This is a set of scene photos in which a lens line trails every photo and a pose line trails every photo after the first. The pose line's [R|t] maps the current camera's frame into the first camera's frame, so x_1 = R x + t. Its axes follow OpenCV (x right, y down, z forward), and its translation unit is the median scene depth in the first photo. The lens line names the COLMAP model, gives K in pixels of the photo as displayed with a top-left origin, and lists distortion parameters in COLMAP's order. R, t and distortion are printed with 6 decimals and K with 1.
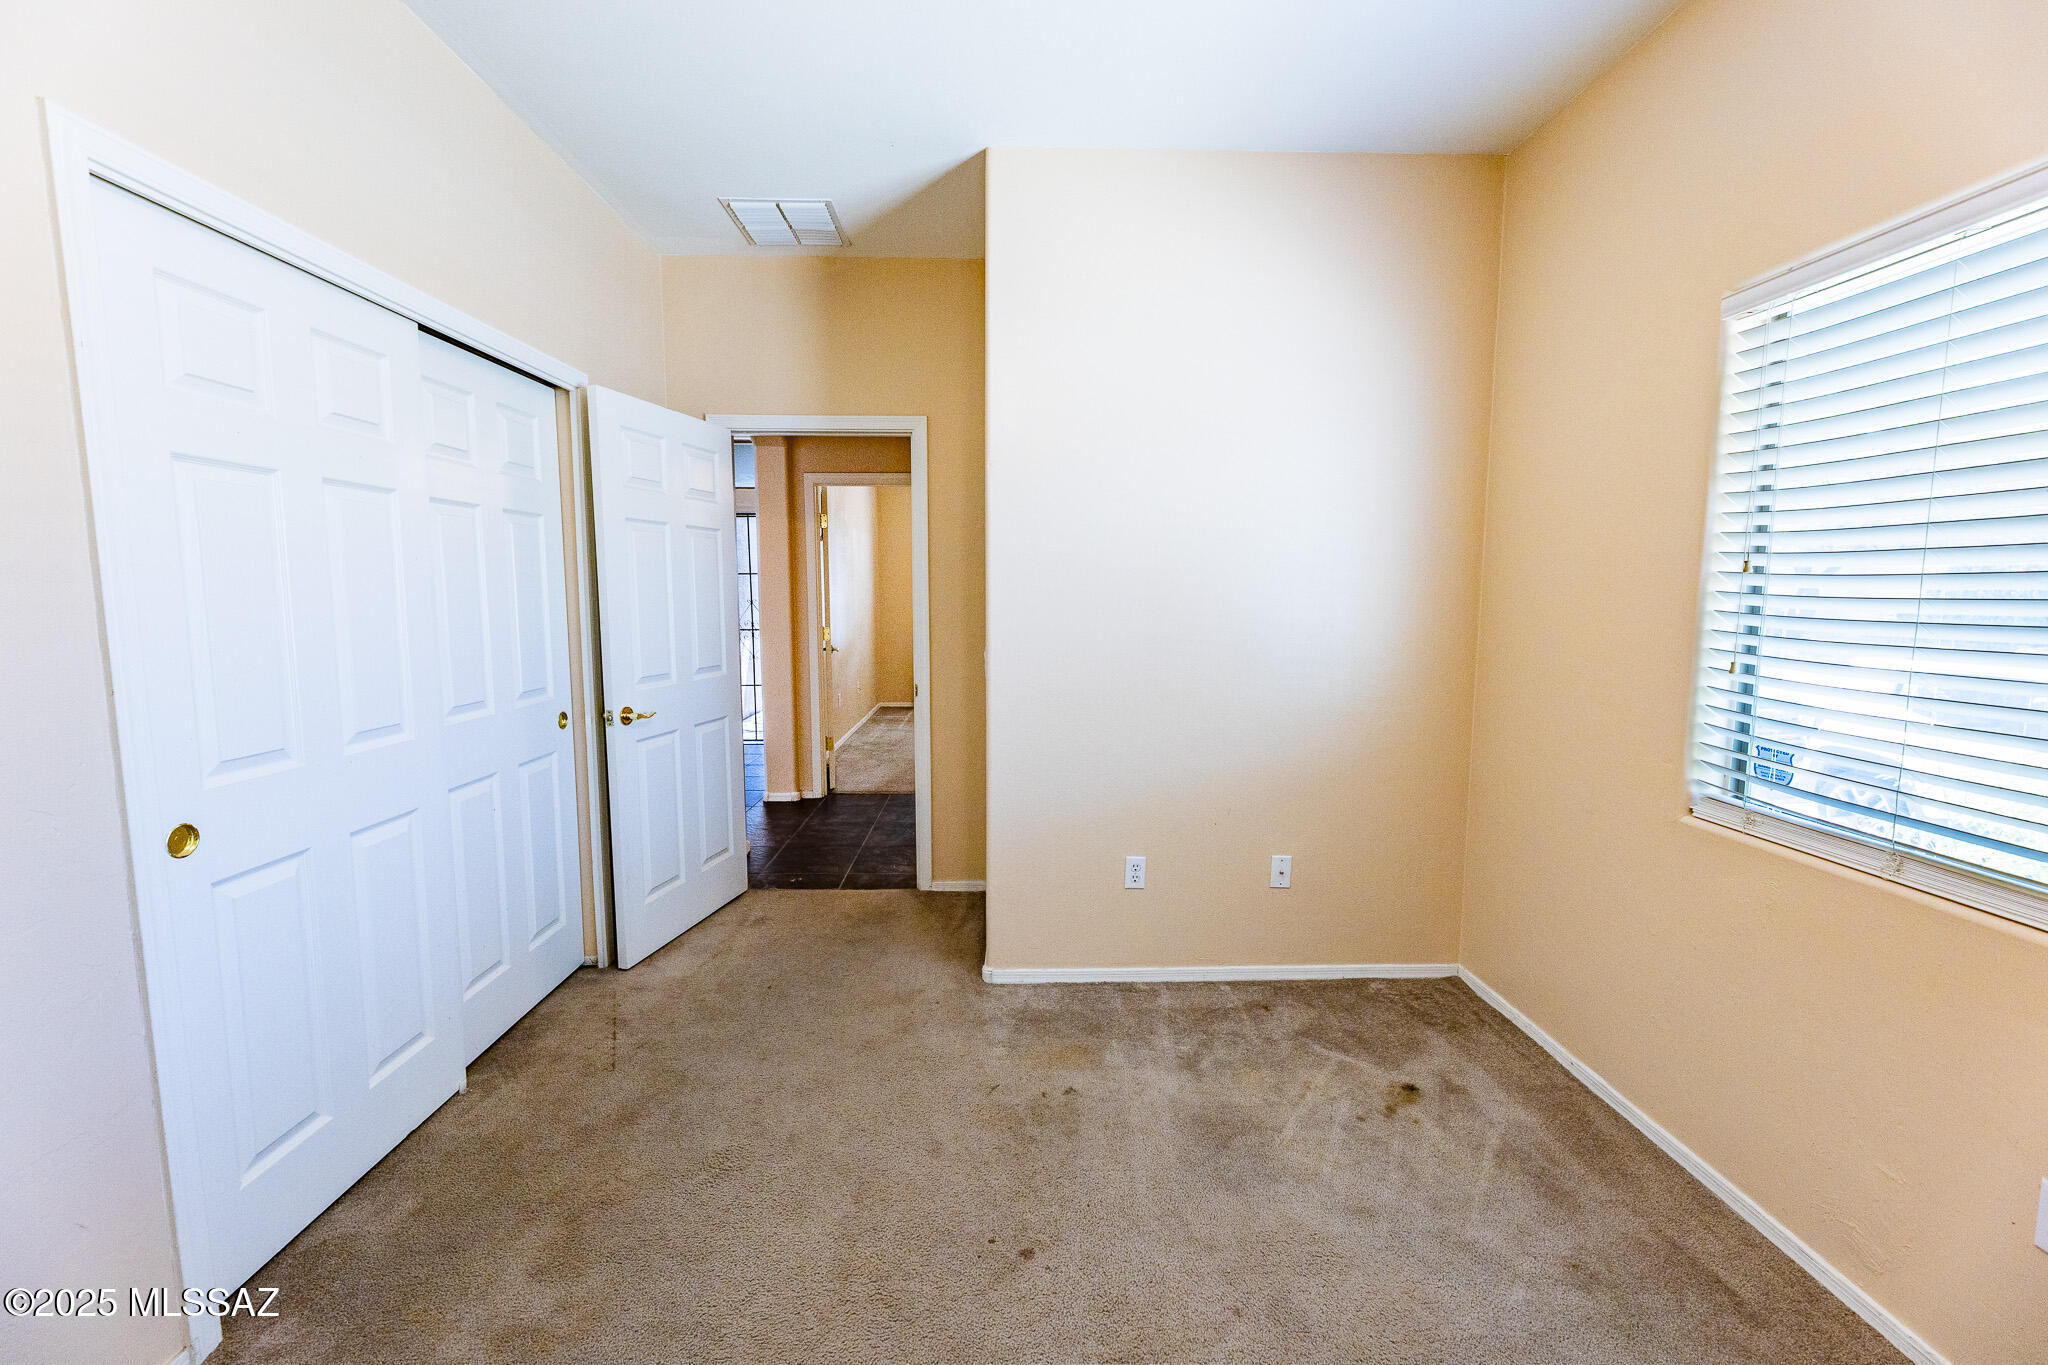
lens RADIAL K [[829.7, 0, 1020.5], [0, 829.7, 673.0], [0, 0, 1]] dist [0.001824, -0.000451]
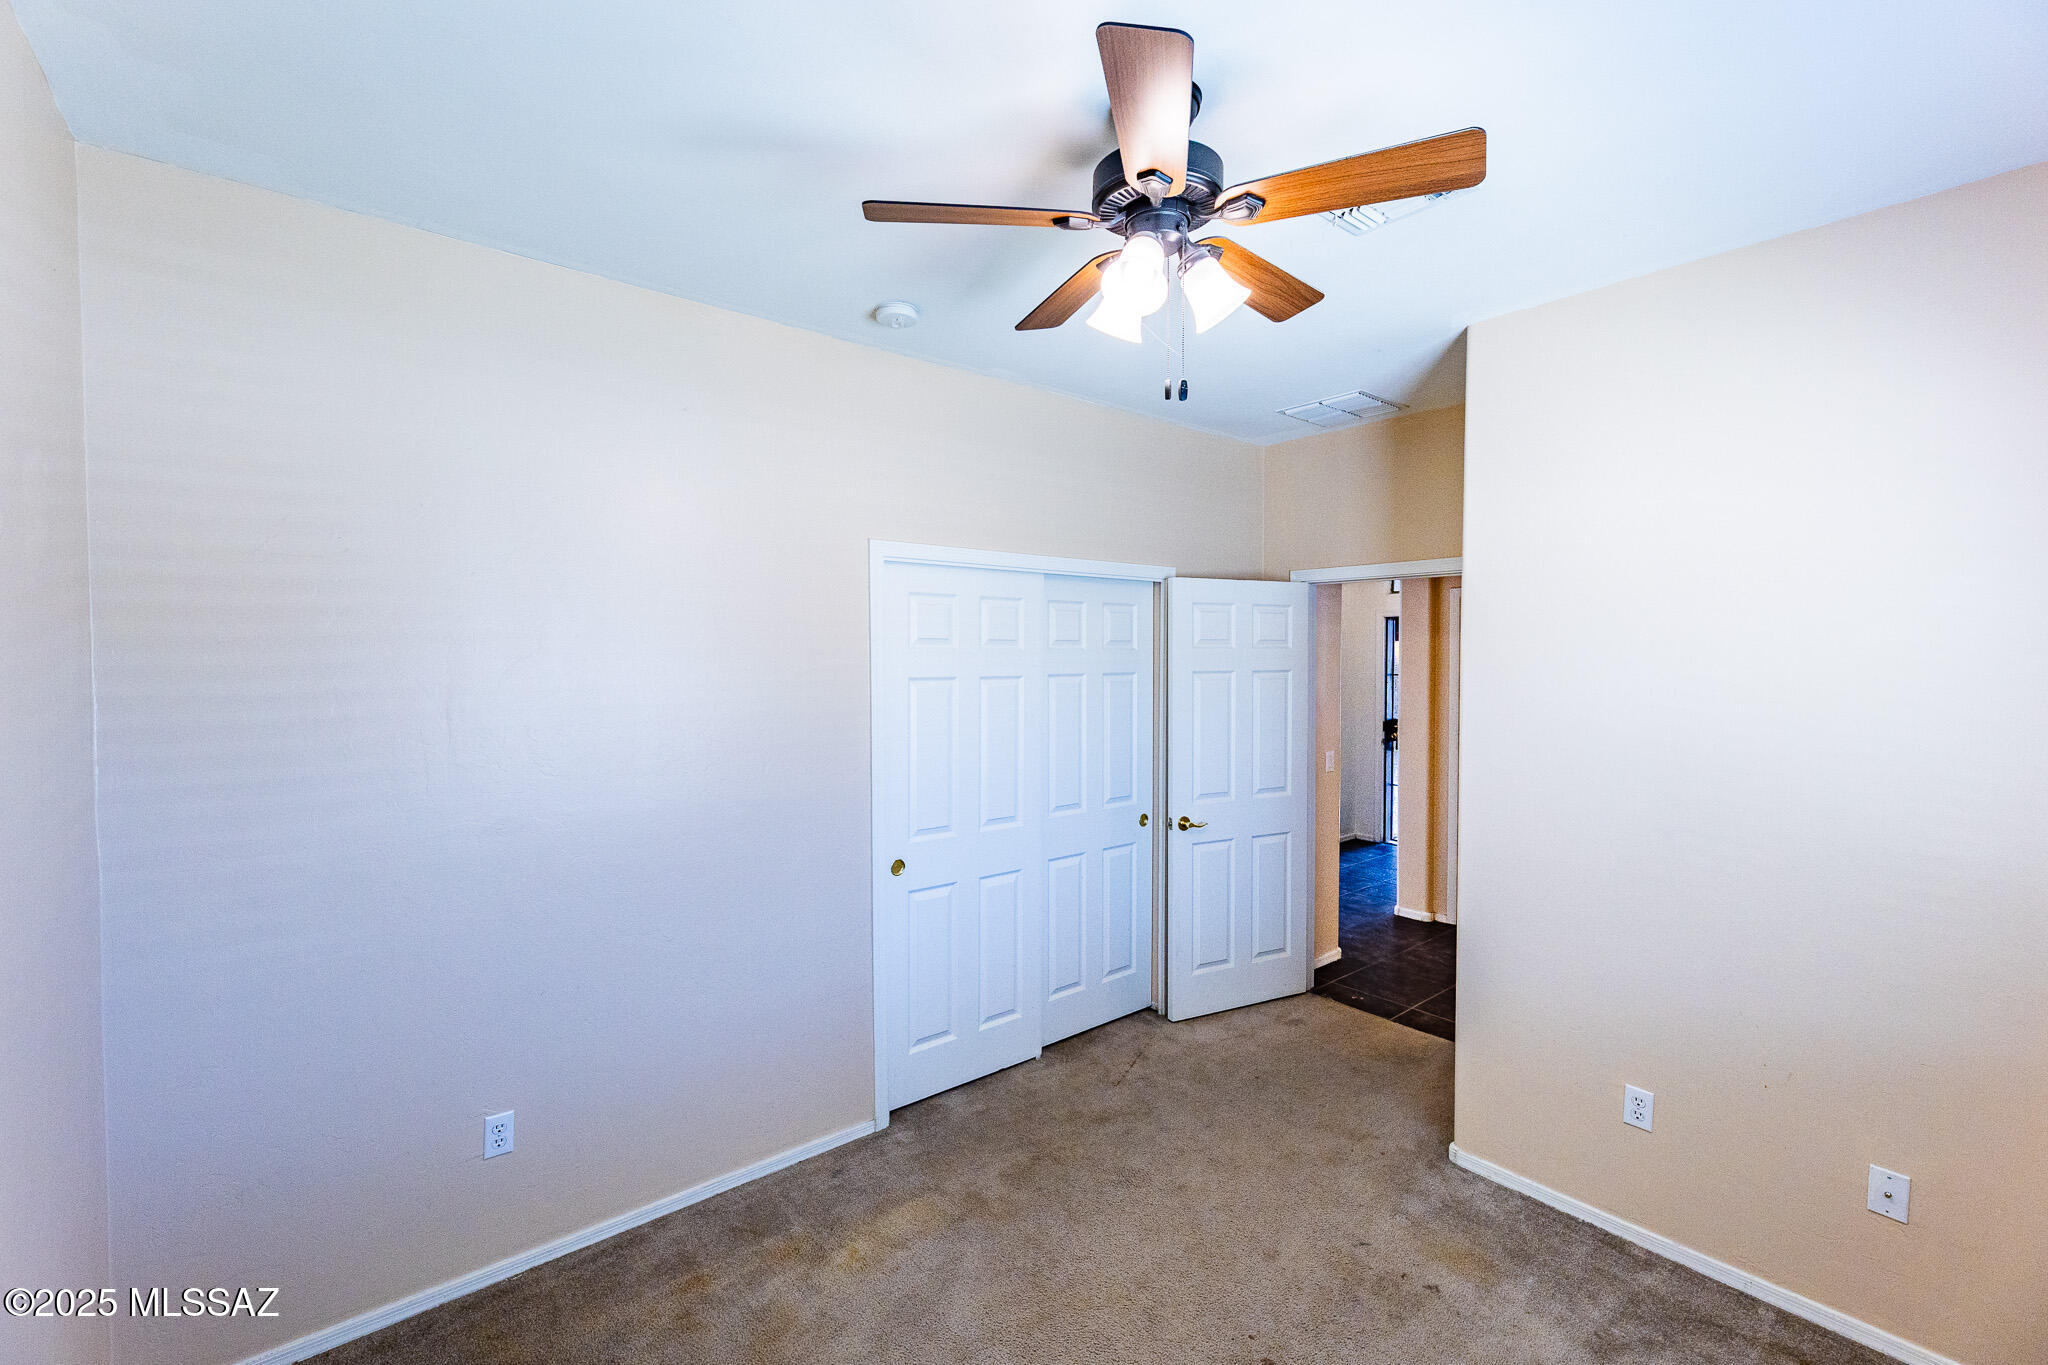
lens RADIAL K [[829.7, 0, 982.7], [0, 829.7, 684.9], [0, 0, 1]] dist [0.001824, -0.000451]
pose [[0.607874, 0.016980, -0.793852, 0.406416], [-0.077249, 0.996293, -0.037841, -0.102613], [0.790267, 0.084327, 0.606933, -0.059866]]
